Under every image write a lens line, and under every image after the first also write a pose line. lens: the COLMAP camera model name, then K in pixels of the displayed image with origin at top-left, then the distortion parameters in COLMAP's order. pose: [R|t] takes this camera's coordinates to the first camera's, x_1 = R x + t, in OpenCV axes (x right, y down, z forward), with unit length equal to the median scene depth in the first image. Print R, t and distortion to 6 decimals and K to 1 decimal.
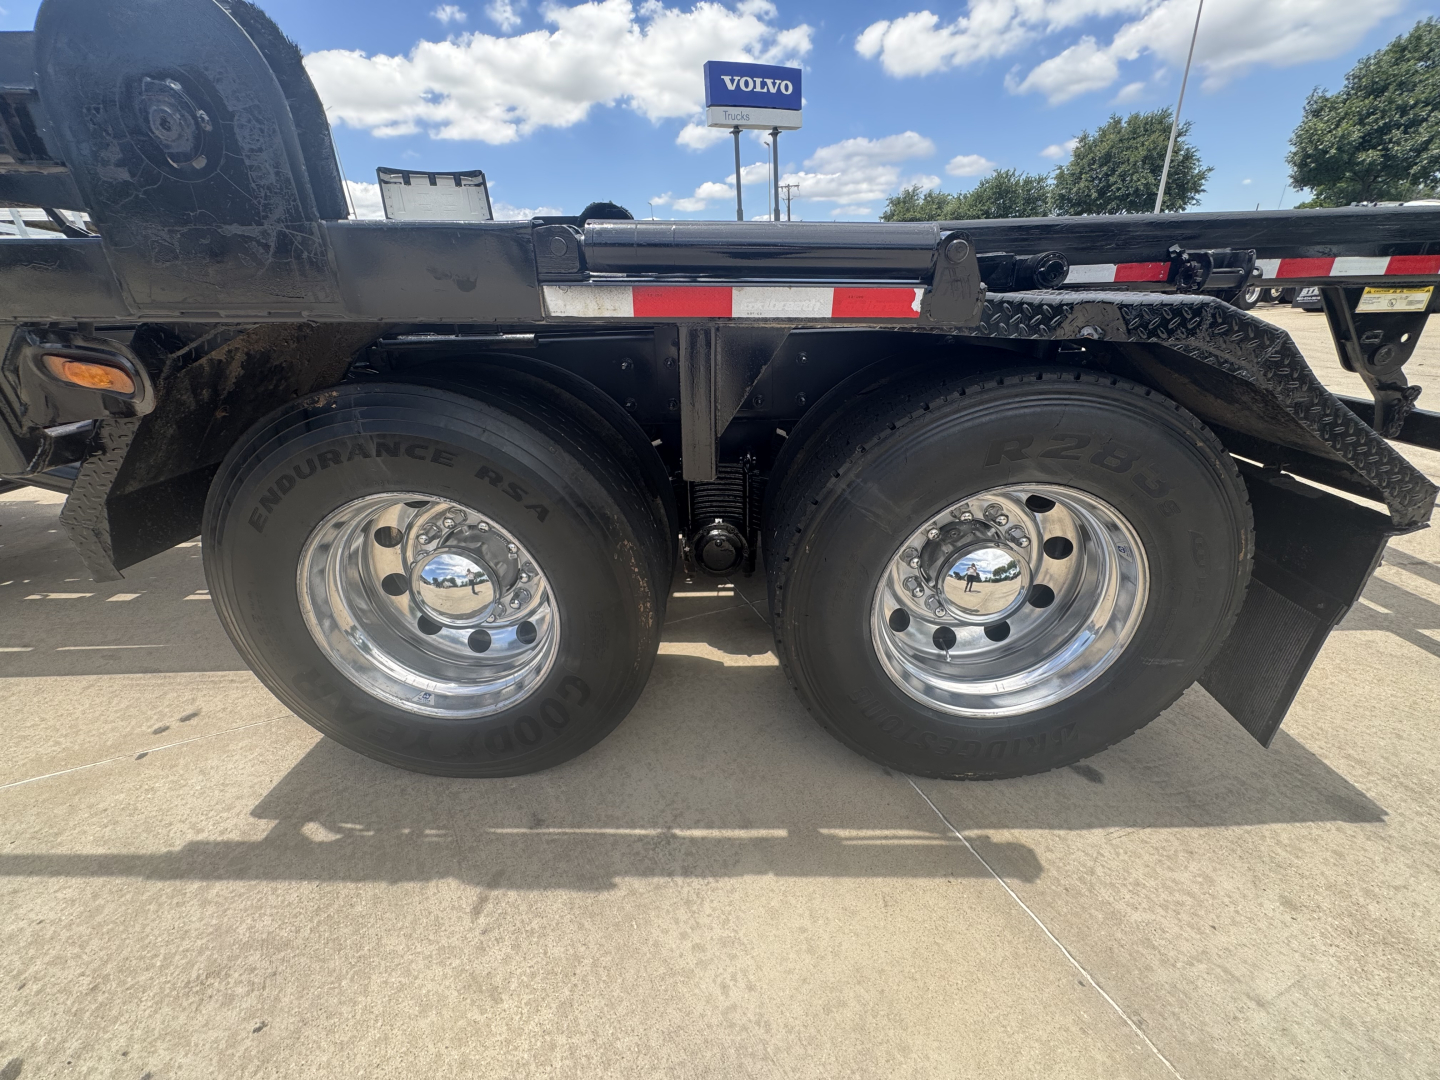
lens RADIAL K [[582.7, 0, 719.9], [0, 582.7, 544.1], [0, 0, 1]] dist [-0.001471, -0.000182]
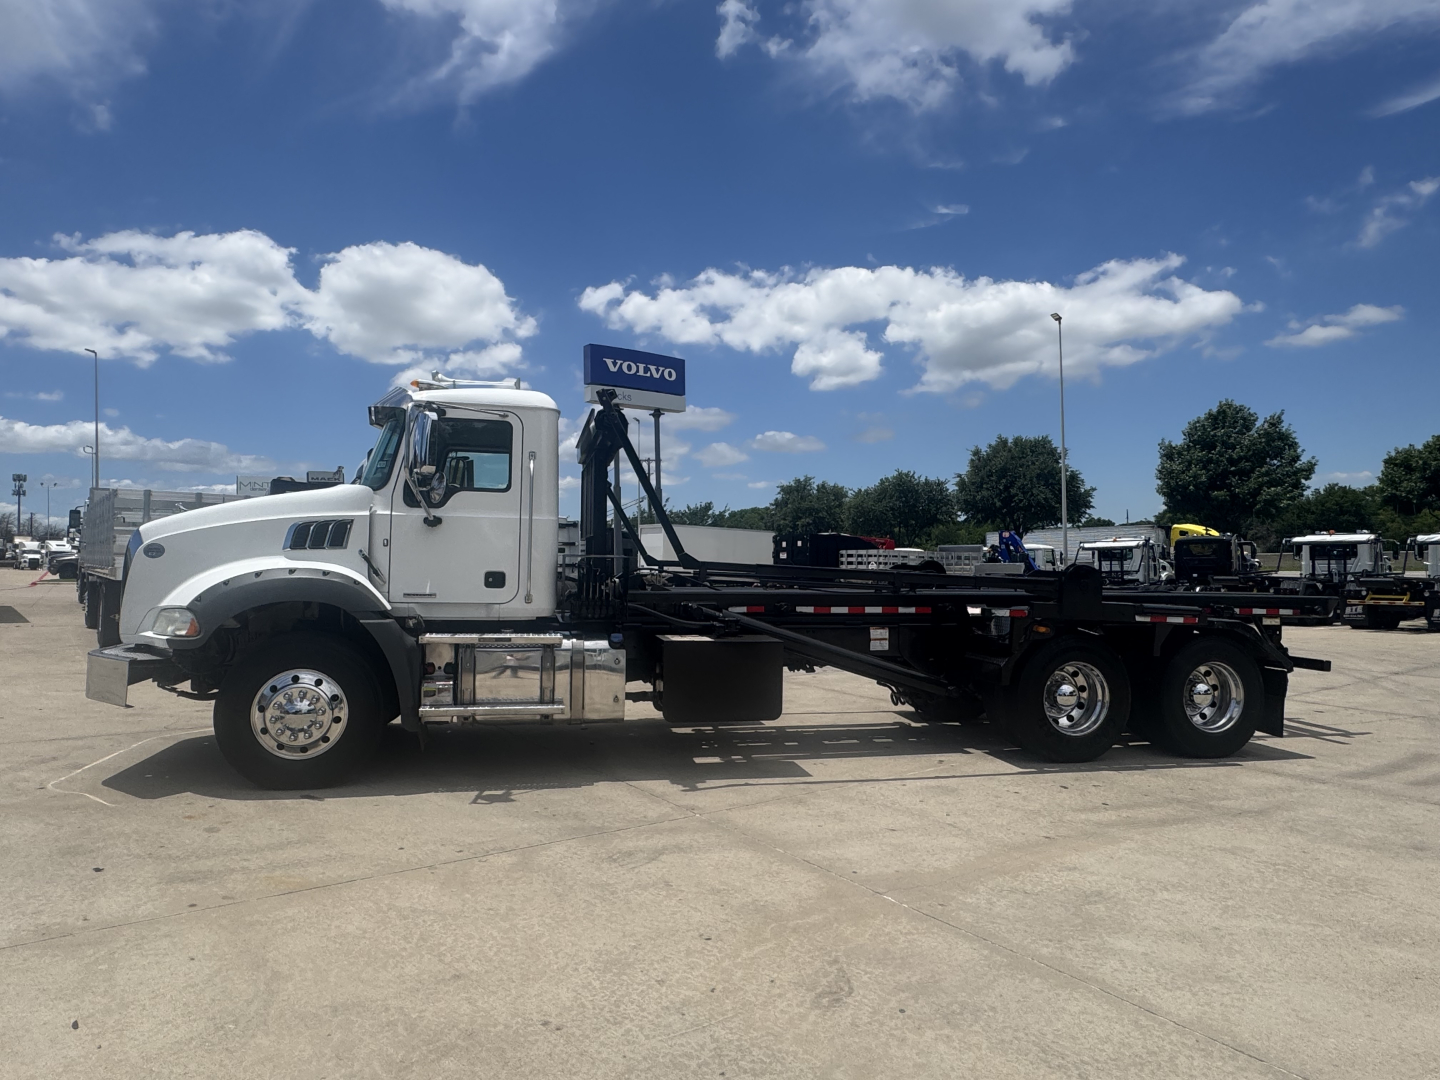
lens RADIAL K [[897.8, 0, 716.0], [0, 897.8, 533.5], [0, 0, 1]] dist [-0.003566, 0.003206]
pose [[0.965961, 0.056150, 0.252522, -3.970315], [0.059806, 0.901241, -0.429171, 1.398465], [-0.251681, 0.429665, 0.867205, -3.520651]]
